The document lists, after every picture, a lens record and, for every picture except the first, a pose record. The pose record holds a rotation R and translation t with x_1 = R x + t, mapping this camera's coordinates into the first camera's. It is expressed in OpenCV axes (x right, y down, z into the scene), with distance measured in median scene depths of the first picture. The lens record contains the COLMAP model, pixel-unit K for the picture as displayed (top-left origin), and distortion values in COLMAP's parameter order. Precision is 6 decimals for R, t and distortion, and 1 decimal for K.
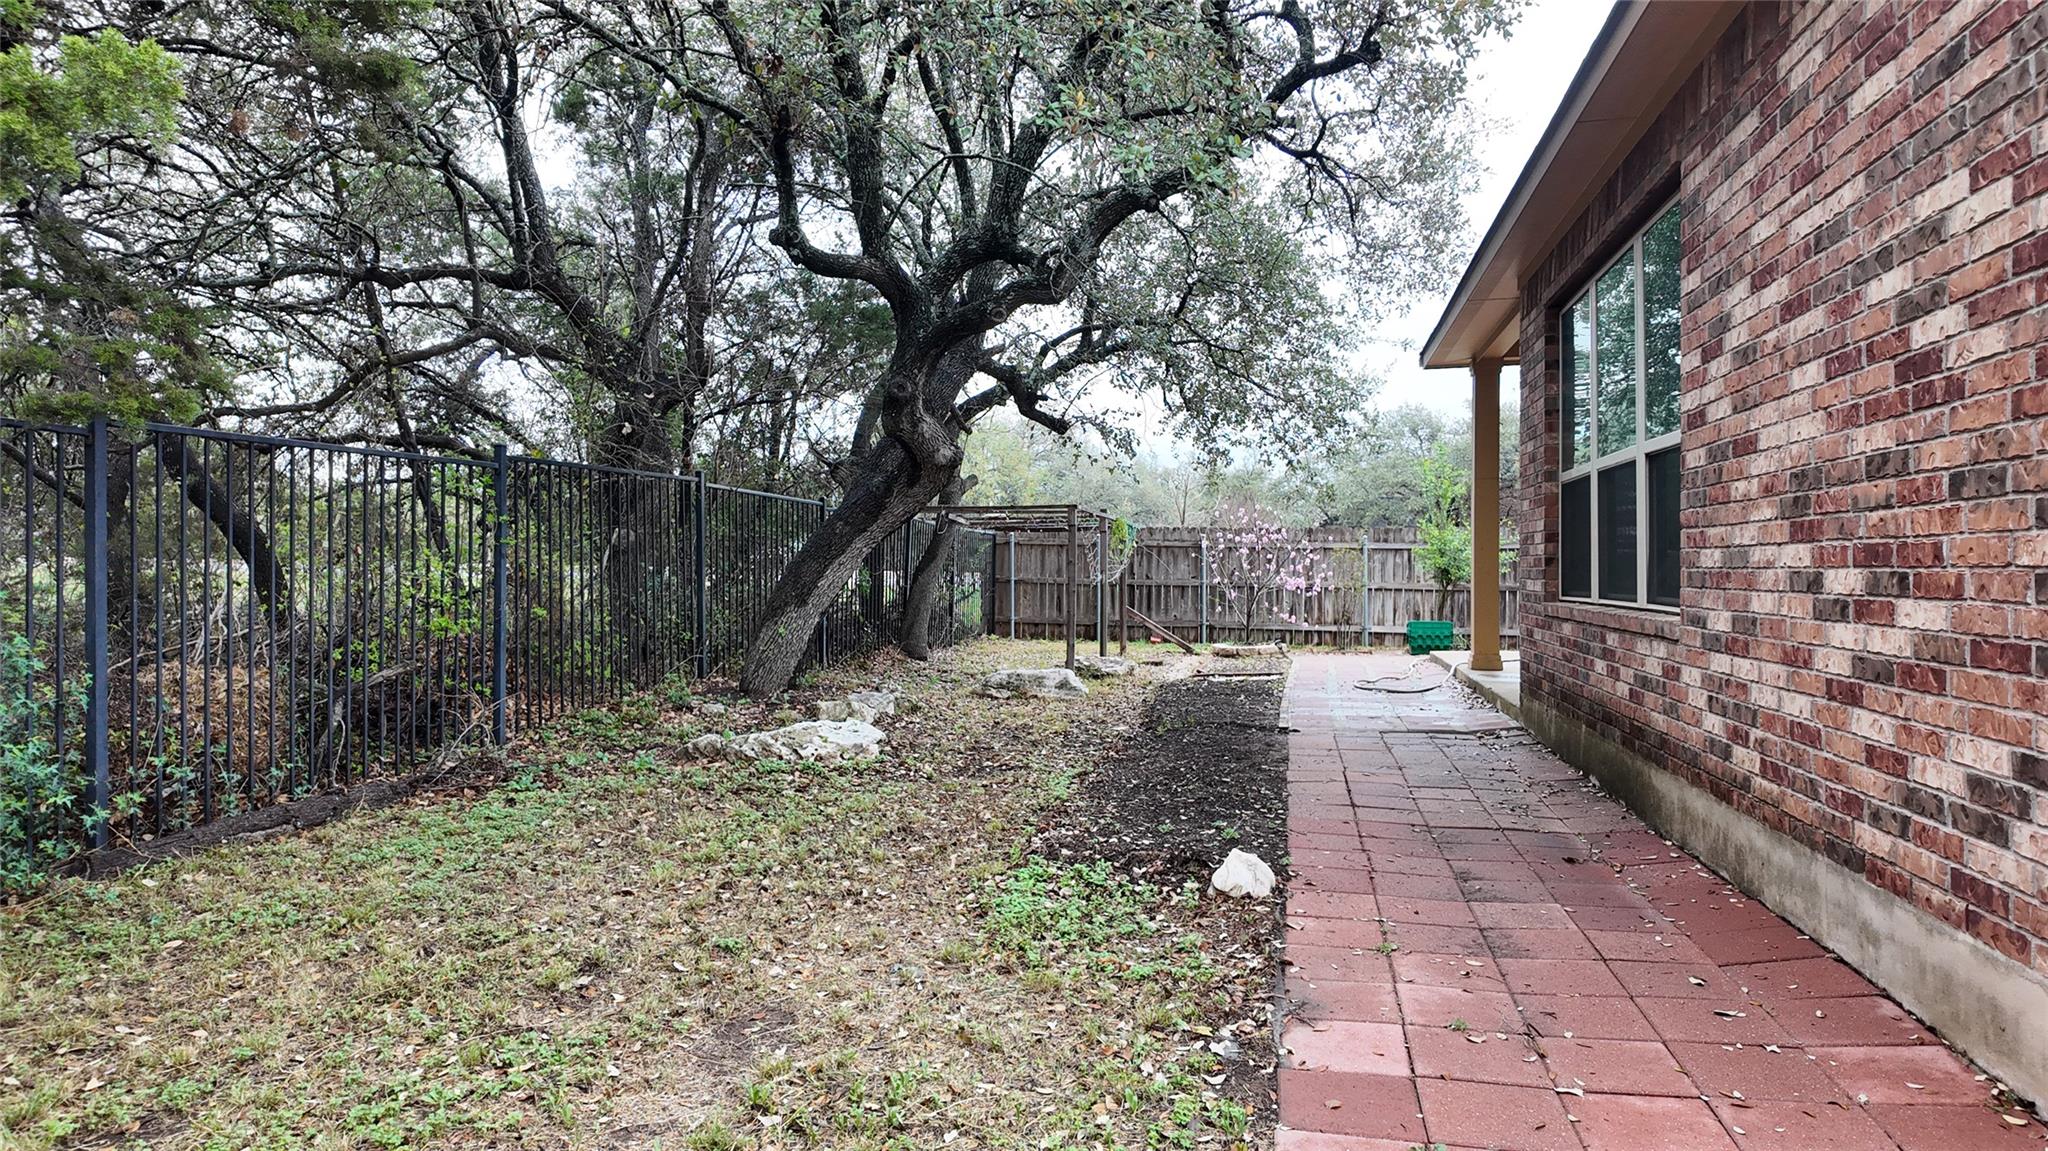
lens RADIAL K [[1190.0, 0, 1021.3], [0, 1190.0, 573.3], [0, 0, 1]] dist [0.038660, -0.032325]
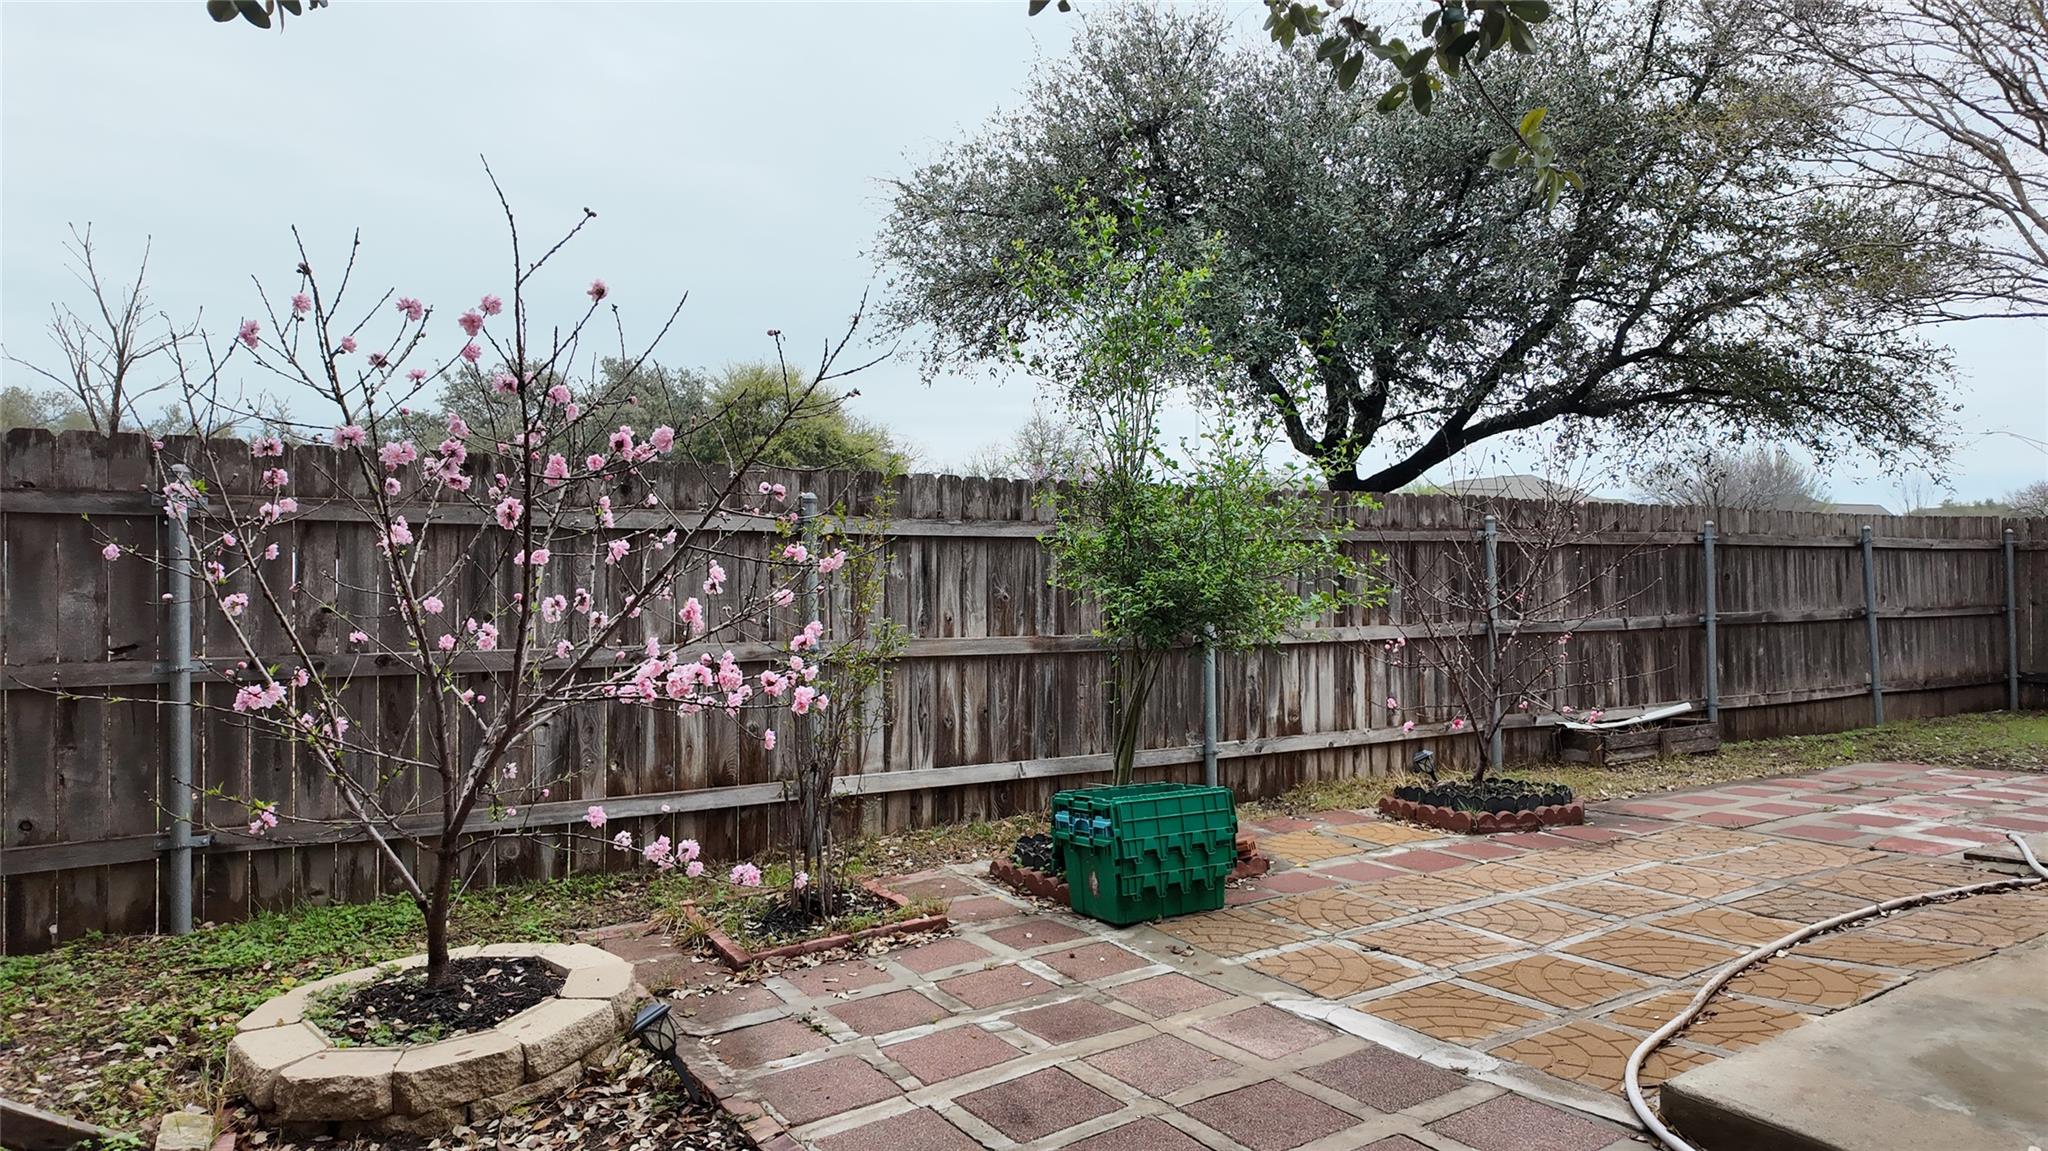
lens RADIAL K [[1190.0, 0, 1033.1], [0, 1190.0, 571.8], [0, 0, 1]] dist [0.038660, -0.032325]
pose [[0.723398, -0.007203, 0.690394, 0.114950], [0.009527, 0.999955, 0.000450, -0.010345], [-0.690366, 0.006252, 0.723433, 0.734200]]
